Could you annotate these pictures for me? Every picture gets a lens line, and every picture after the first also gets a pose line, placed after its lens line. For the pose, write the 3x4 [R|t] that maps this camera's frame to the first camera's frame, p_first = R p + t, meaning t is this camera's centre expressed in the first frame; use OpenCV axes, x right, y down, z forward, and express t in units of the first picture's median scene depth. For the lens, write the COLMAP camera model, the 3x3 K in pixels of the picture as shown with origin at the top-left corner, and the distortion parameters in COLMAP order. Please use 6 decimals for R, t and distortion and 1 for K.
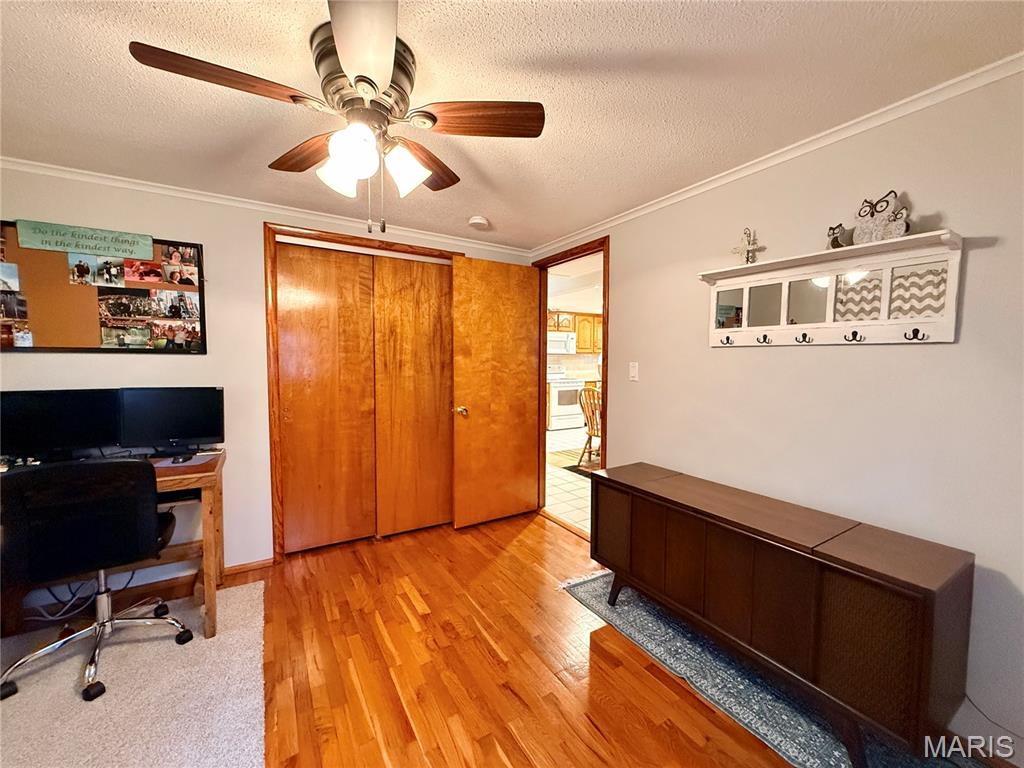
lens RADIAL K [[407.9, 0, 510.2], [0, 407.9, 383.7], [0, 0, 1]] dist [0.000663, -0.000002]
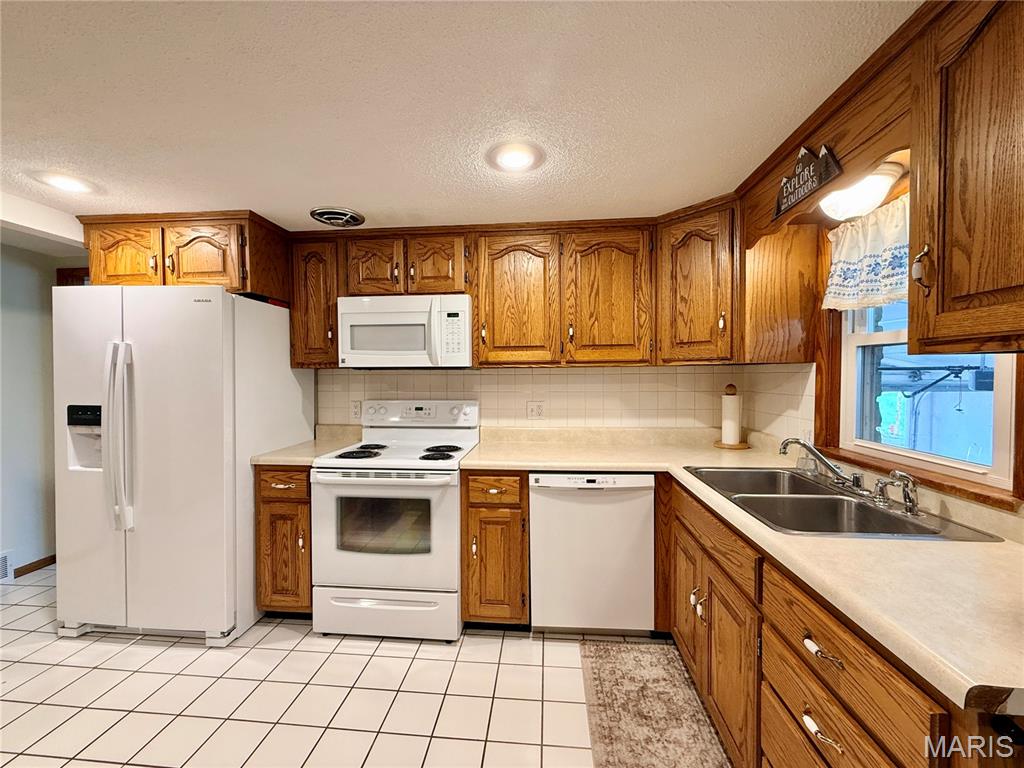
lens RADIAL K [[407.9, 0, 510.2], [0, 407.9, 383.7], [0, 0, 1]] dist [0.000663, -0.000002]
pose [[0.803112, 0.008668, -0.595765, 0.362456], [-0.030767, 0.999164, -0.026939, -0.054837], [0.595034, 0.039965, 0.802707, 0.795816]]
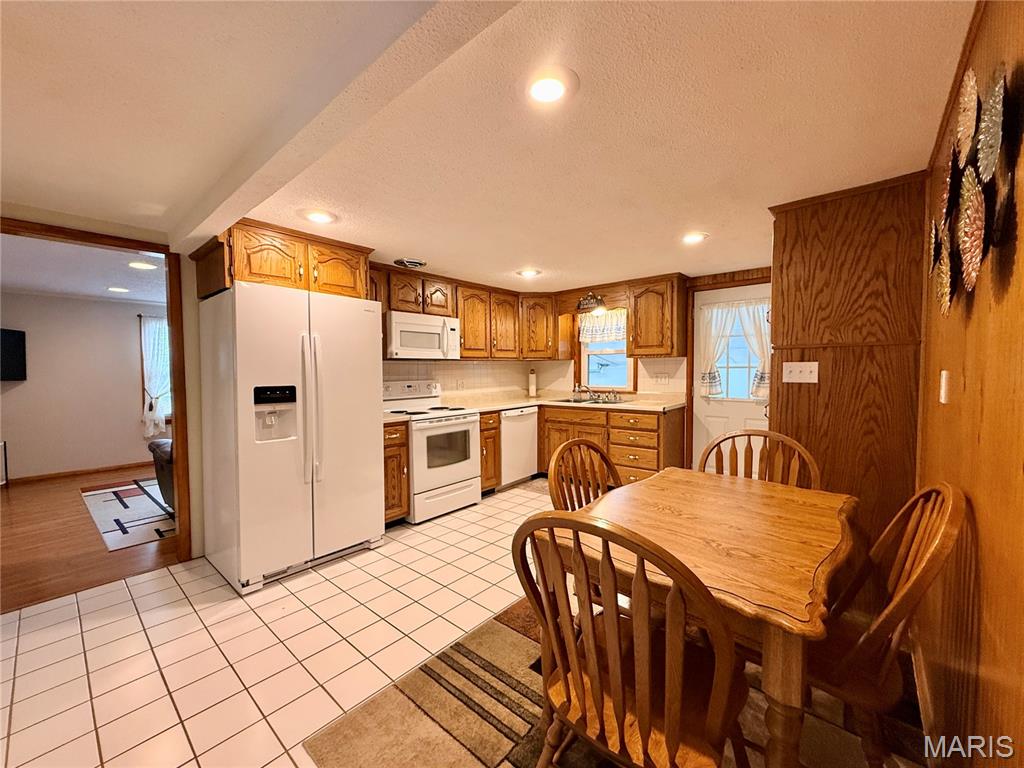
lens RADIAL K [[407.9, 0, 510.2], [0, 407.9, 383.7], [0, 0, 1]] dist [0.000663, -0.000002]
pose [[0.953091, -0.023078, 0.301802, 0.065191], [0.030922, 0.999296, -0.021238, -0.029438], [-0.301099, 0.029574, 0.953134, 0.493859]]
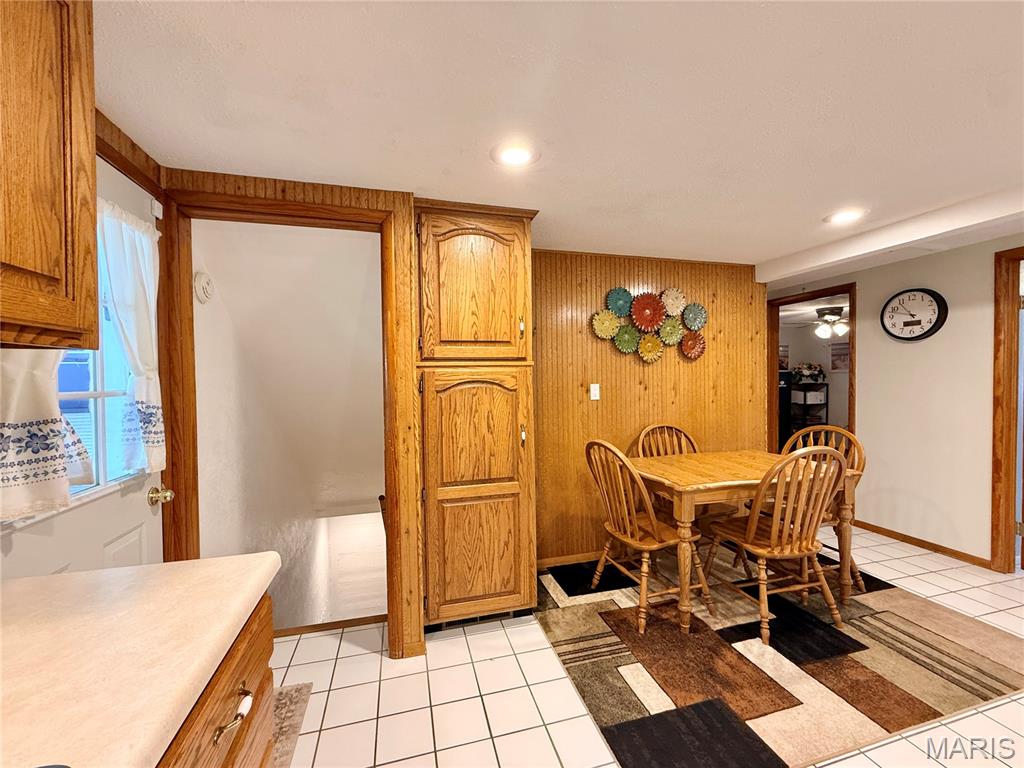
lens RADIAL K [[407.9, 0, 510.2], [0, 407.9, 383.7], [0, 0, 1]] dist [0.000663, -0.000002]
pose [[-0.960707, 0.003710, 0.277538, 0.281664], [0.026014, 0.996713, 0.076725, -0.064532], [-0.276341, 0.080930, -0.957646, 0.999147]]
